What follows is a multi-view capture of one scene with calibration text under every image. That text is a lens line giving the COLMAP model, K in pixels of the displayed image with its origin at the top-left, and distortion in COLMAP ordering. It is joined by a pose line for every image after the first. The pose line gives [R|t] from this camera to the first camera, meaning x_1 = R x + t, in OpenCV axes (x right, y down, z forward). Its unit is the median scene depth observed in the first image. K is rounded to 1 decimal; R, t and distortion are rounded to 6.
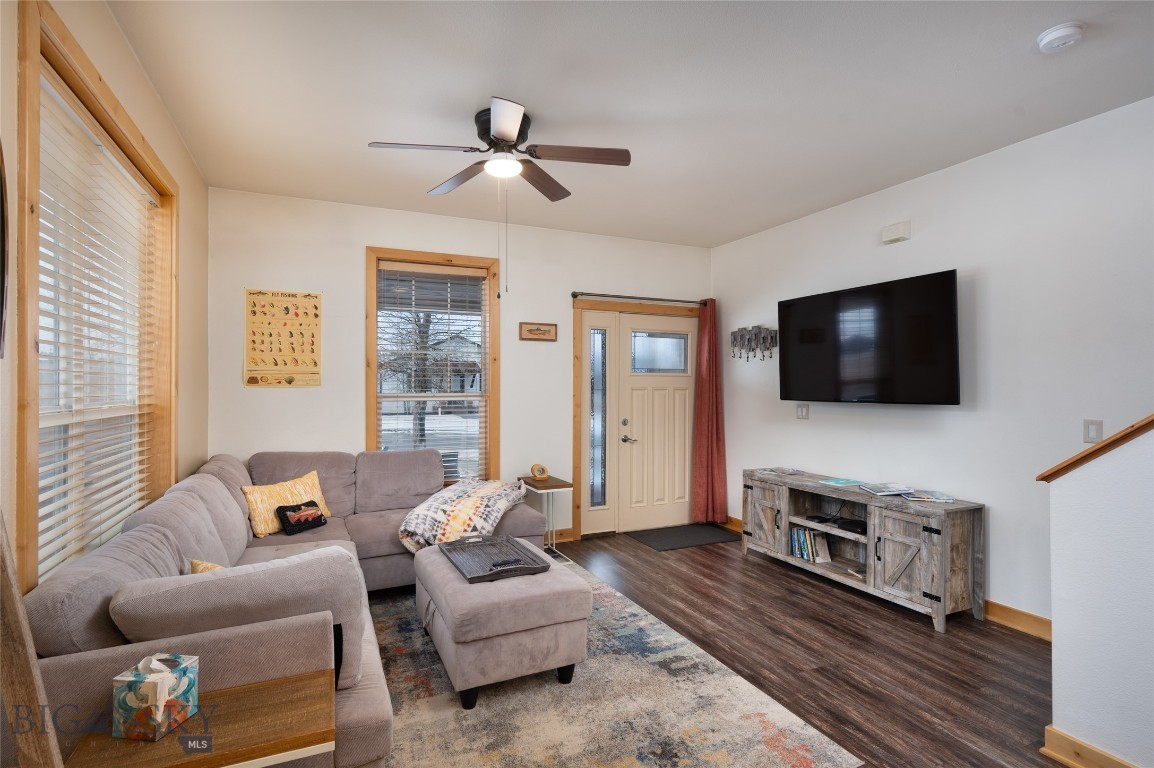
lens RADIAL K [[554.5, 0, 583.8], [0, 554.5, 381.5], [0, 0, 1]] dist [-0.001262, -0.000599]
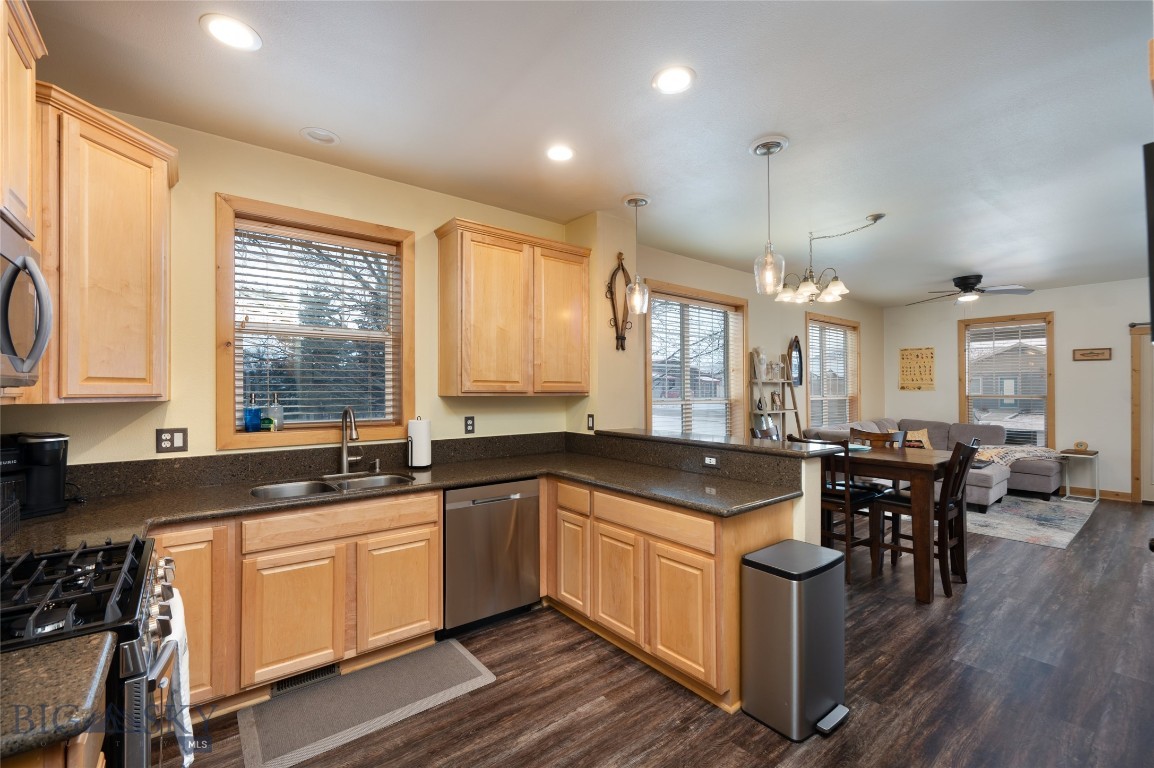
lens RADIAL K [[494.7, 0, 576.0], [0, 494.7, 381.5], [0, 0, 1]] dist [0.002799, -0.002398]
pose [[0.231138, -0.013653, -0.972825, 1.103899], [0.007455, 0.999897, -0.012262, -0.013748], [0.972892, -0.004418, 0.231216, -0.812966]]
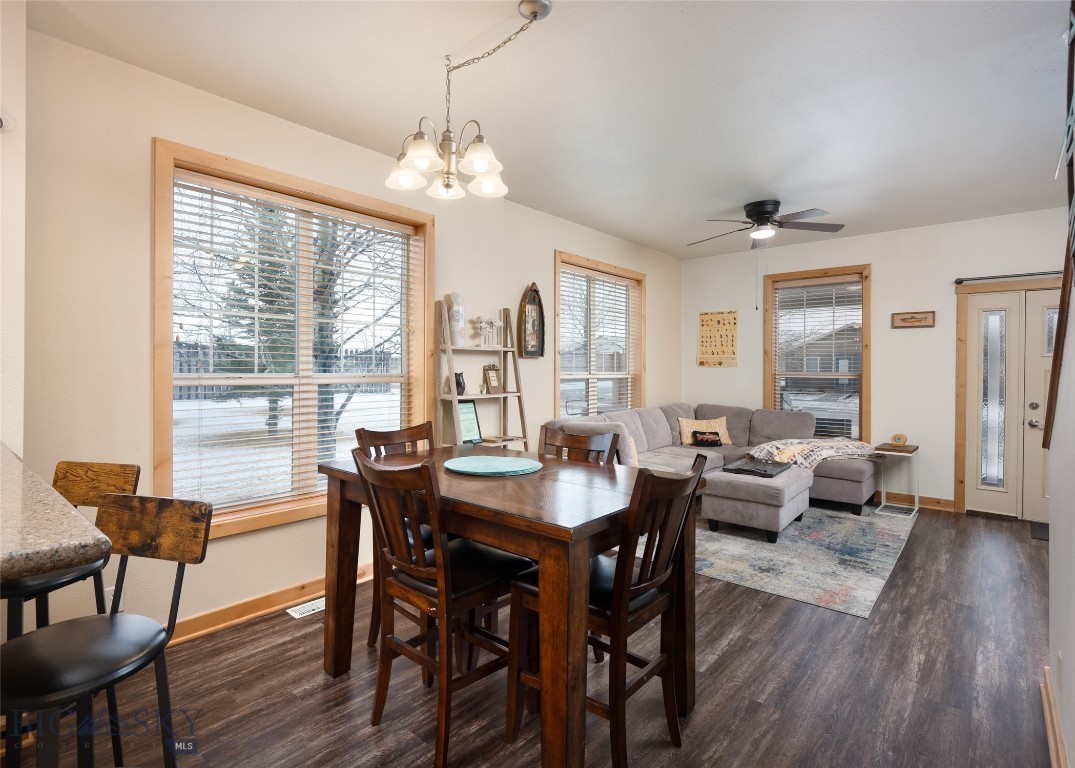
lens RADIAL K [[536.2, 0, 511.1], [0, 536.2, 366.7], [0, 0, 1]] dist [-0.020572, 0.002522]
pose [[0.379275, 0.000544, -0.925284, 0.761614], [0.001540, 0.999998, 0.001219, 0.005549], [0.925283, -0.001887, 0.379274, -0.221722]]
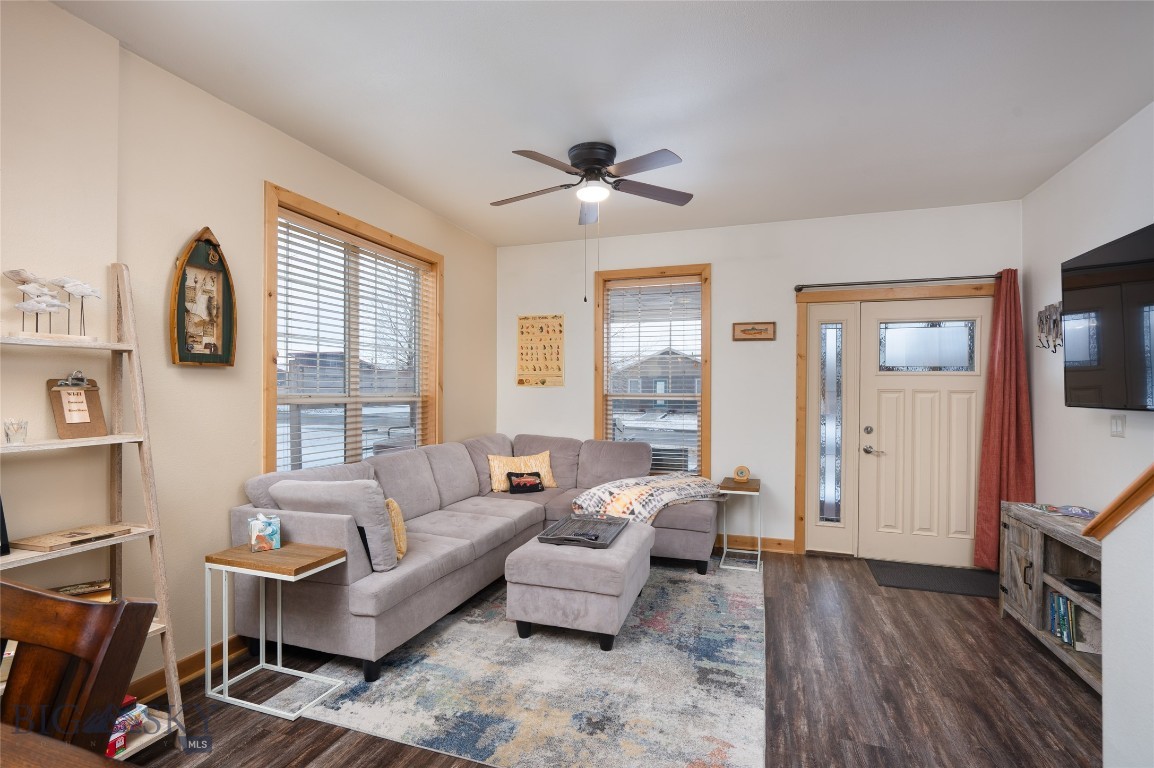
lens RADIAL K [[554.5, 0, 581.2], [0, 554.5, 384.6], [0, 0, 1]] dist [-0.001262, -0.000599]
pose [[0.723284, -0.002095, -0.690547, 0.461107], [-0.000877, 0.999992, -0.003952, 0.010395], [0.690550, 0.003464, 0.723277, 0.106187]]
